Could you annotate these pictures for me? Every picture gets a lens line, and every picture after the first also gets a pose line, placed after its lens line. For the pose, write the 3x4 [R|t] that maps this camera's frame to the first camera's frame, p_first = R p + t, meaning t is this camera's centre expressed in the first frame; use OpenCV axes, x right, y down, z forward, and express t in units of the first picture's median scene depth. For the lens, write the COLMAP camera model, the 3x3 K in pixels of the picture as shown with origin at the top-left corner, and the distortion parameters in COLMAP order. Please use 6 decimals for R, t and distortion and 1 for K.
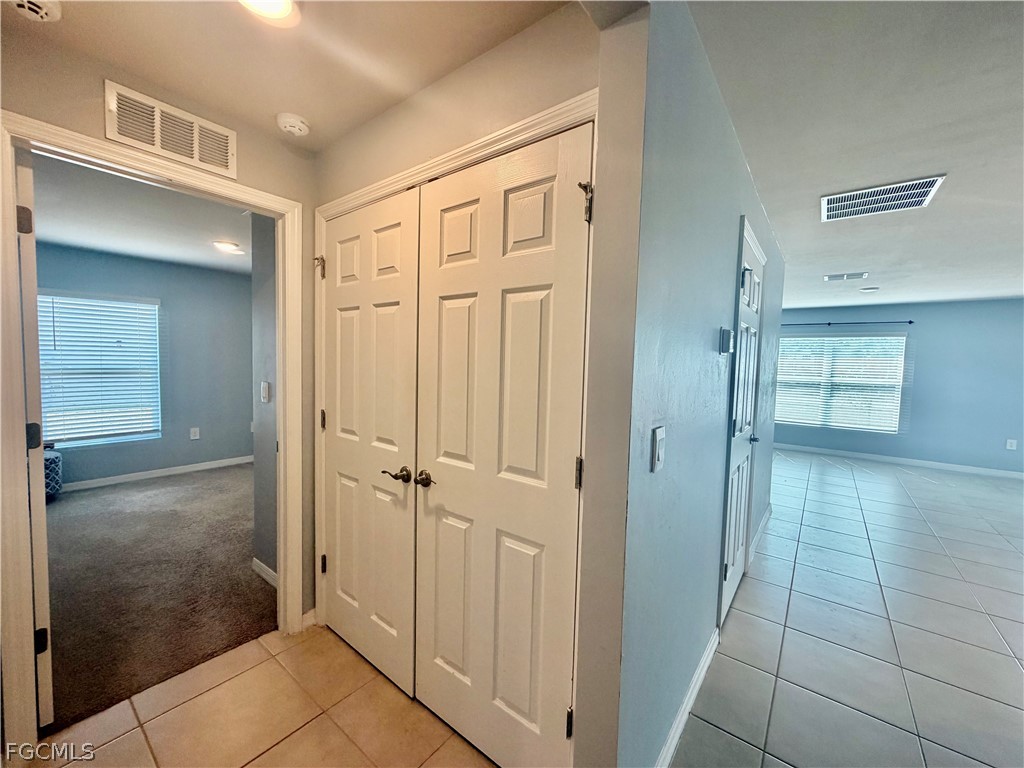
lens RADIAL K [[405.4, 0, 517.4], [0, 405.4, 385.8], [0, 0, 1]] dist [-0.001252, -0.000091]
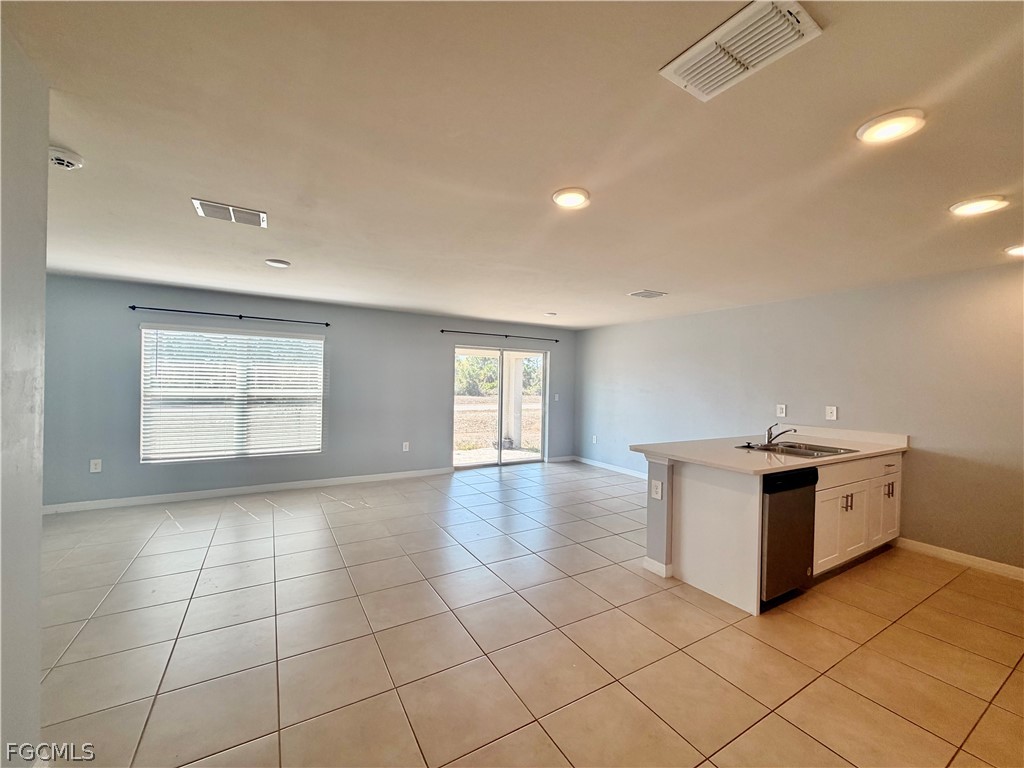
lens RADIAL K [[406.6, 0, 509.9], [0, 406.6, 384.1], [0, 0, 1]] dist [-0.002055, -0.000097]
pose [[0.372271, -0.018222, 0.927945, 0.474057], [0.044106, 0.999025, 0.001924, -0.017916], [-0.927075, 0.040212, 0.372712, 0.490956]]
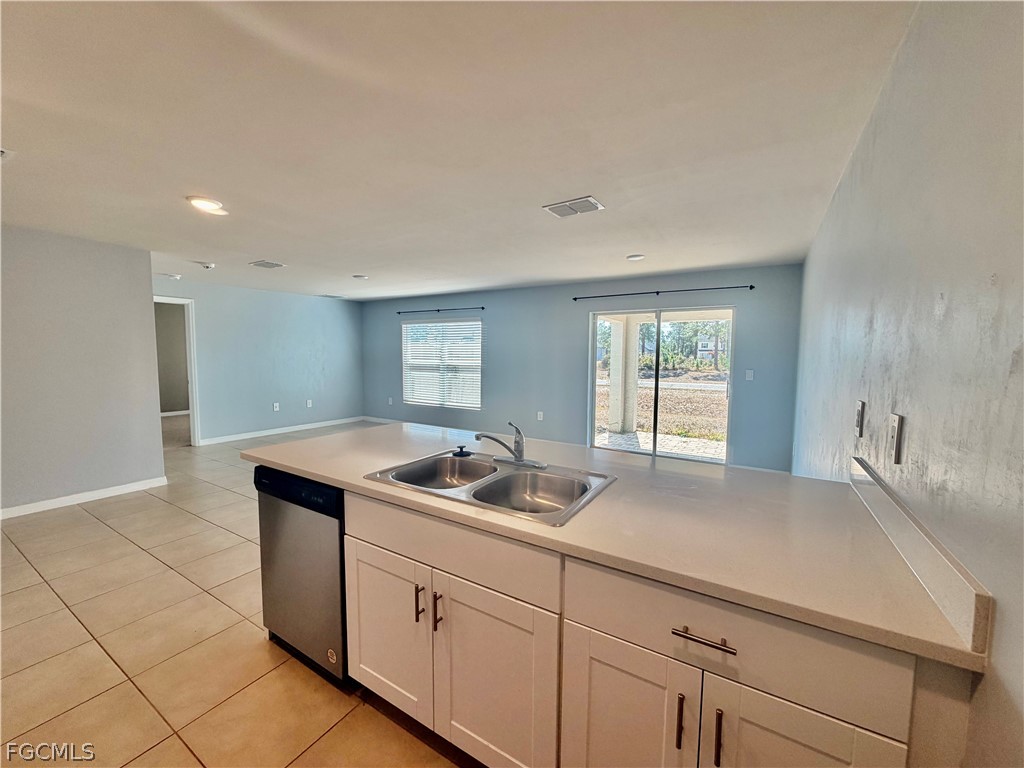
lens RADIAL K [[410.7, 0, 515.7], [0, 410.7, 386.2], [0, 0, 1]] dist [0.001433, 0.000237]
pose [[0.993785, -0.025521, 0.108348, 1.495101], [0.023122, 0.999460, 0.023340, 0.046960], [-0.108886, -0.020690, 0.993839, -0.174861]]
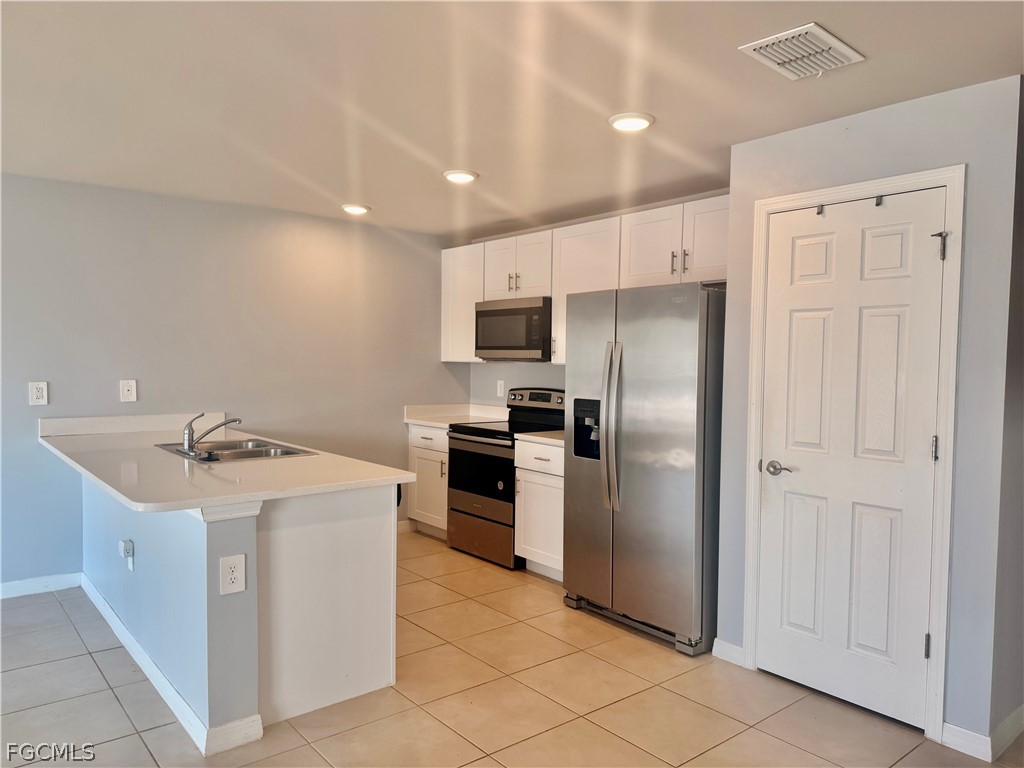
lens RADIAL K [[721.9, 0, 511.6], [0, 721.9, 387.6], [0, 0, 1]] dist [0.021770, -0.003595]
pose [[-0.974022, -0.047950, 0.221321, 0.929120], [-0.024677, 0.993980, 0.106749, -0.047975], [-0.225107, 0.098515, -0.969341, 1.112685]]
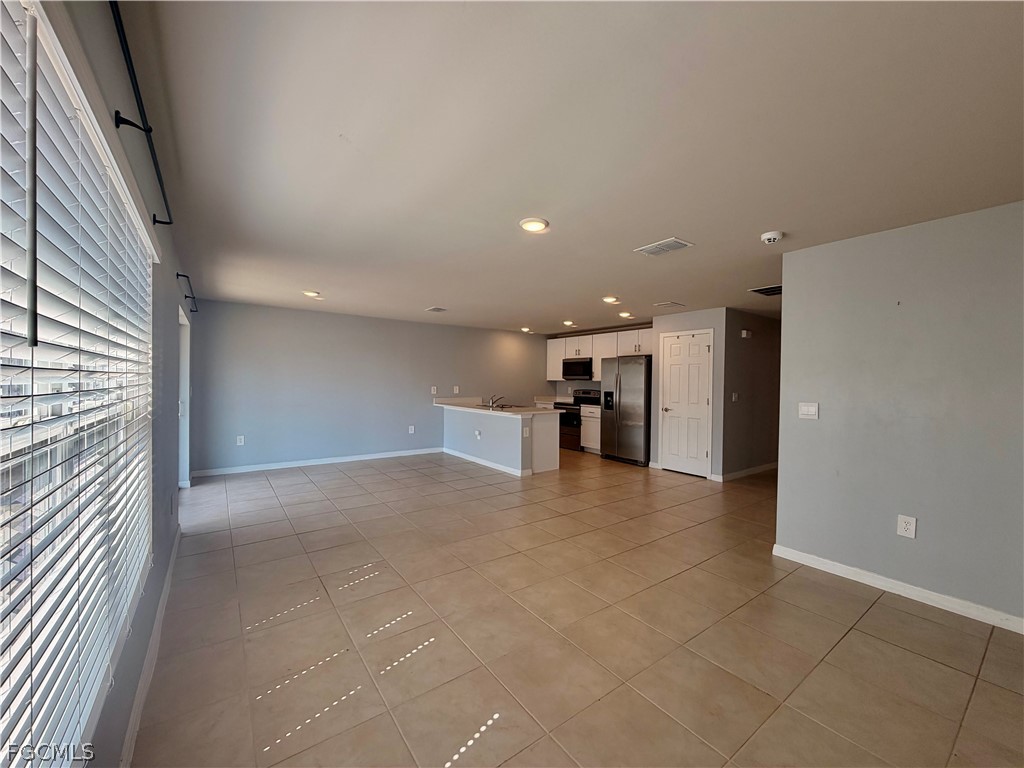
lens RADIAL K [[406.6, 0, 509.9], [0, 406.6, 384.1], [0, 0, 1]] dist [-0.002055, -0.000097]
pose [[-0.958349, -0.039096, 0.282911, 0.960369], [-0.018520, 0.997008, 0.075043, -0.088975], [-0.284998, 0.066678, -0.956206, 1.997553]]
